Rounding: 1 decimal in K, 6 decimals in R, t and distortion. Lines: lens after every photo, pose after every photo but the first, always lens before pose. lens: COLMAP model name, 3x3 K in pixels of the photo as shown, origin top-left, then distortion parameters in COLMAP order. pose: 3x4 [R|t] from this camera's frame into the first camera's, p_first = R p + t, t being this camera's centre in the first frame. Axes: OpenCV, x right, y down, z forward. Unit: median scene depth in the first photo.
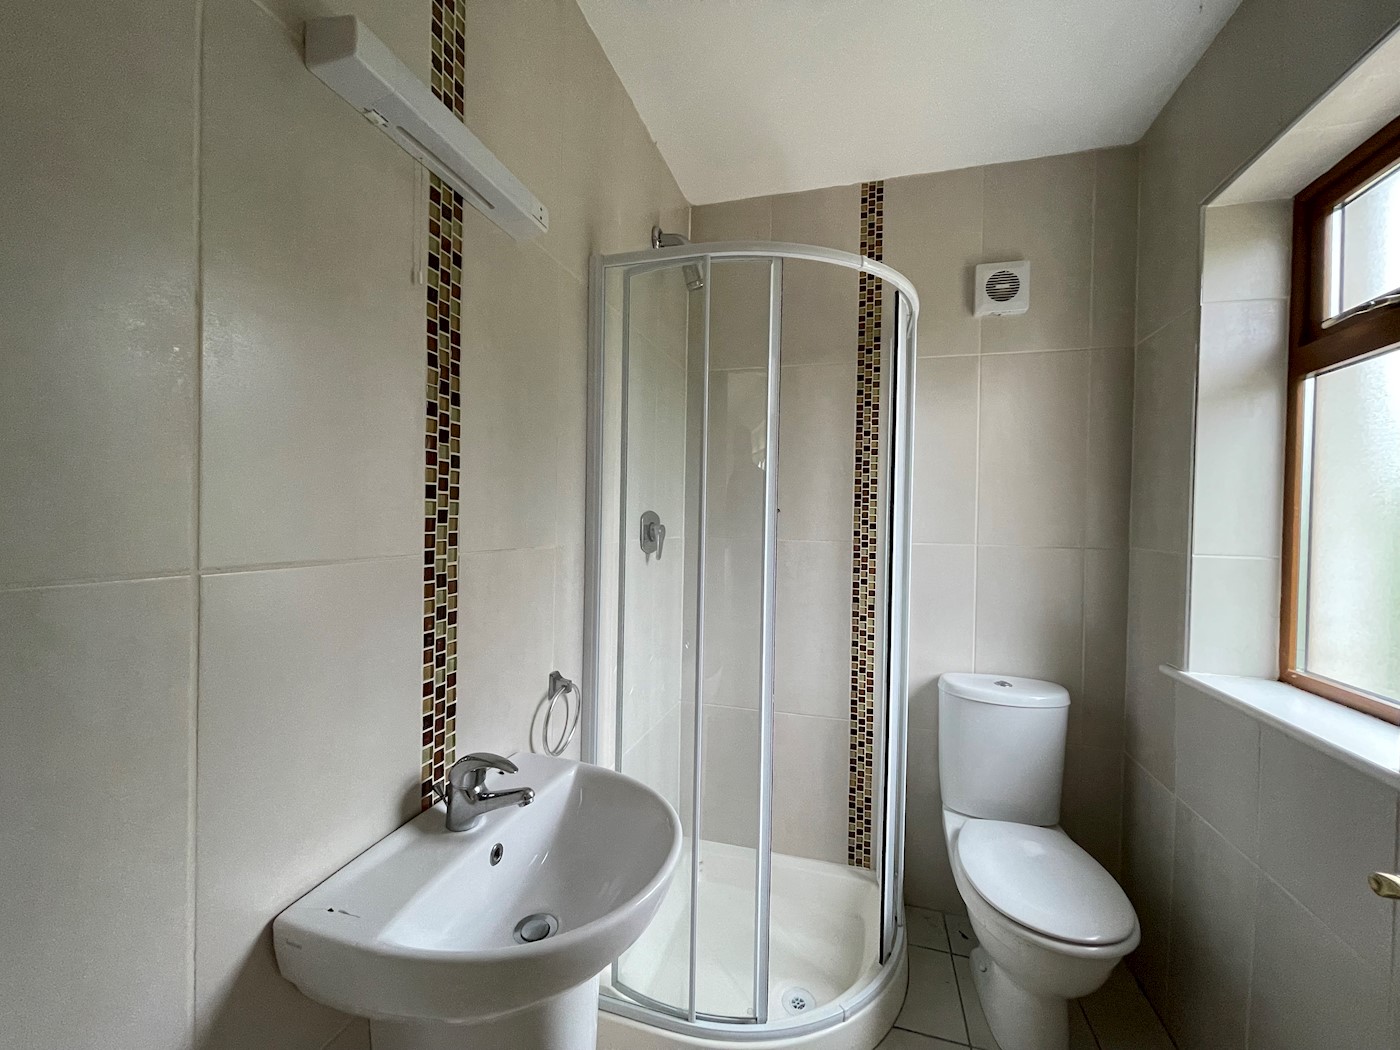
lens RADIAL K [[562.8, 0, 693.3], [0, 562.8, 528.1], [0, 0, 1]] dist [-0.000504, -0.000420]
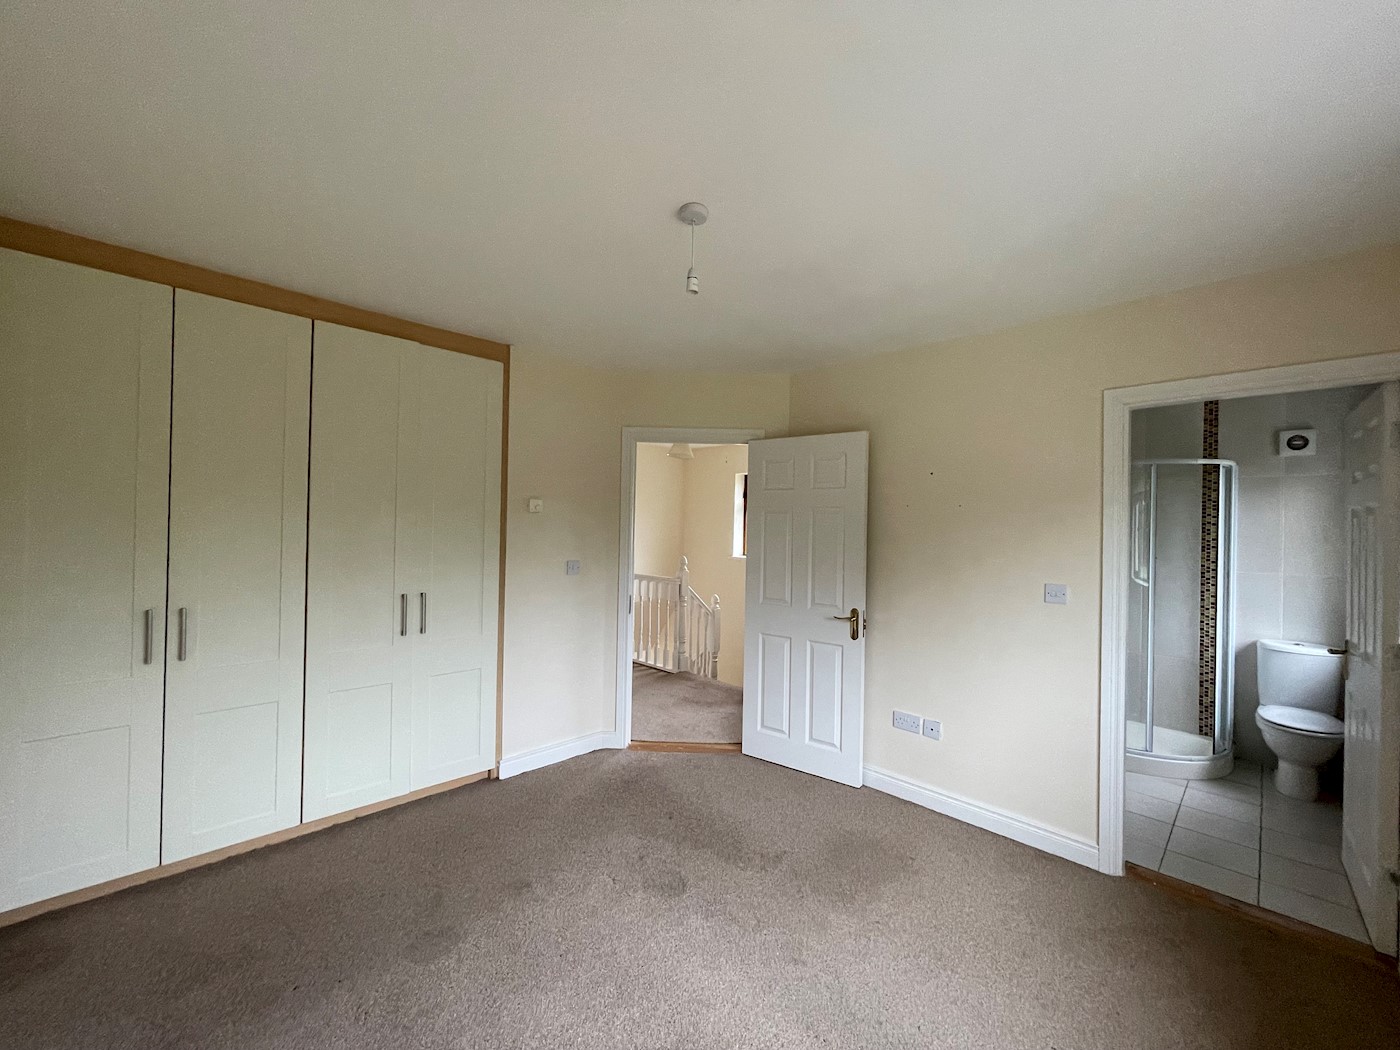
lens RADIAL K [[562.8, 0, 699.7], [0, 562.8, 520.7], [0, 0, 1]] dist [-0.000504, -0.000420]
pose [[0.901690, 0.000615, -0.432383, -0.463662], [-0.012666, 0.999607, -0.024992, -0.080910], [0.432198, 0.028011, 0.901344, -1.598580]]
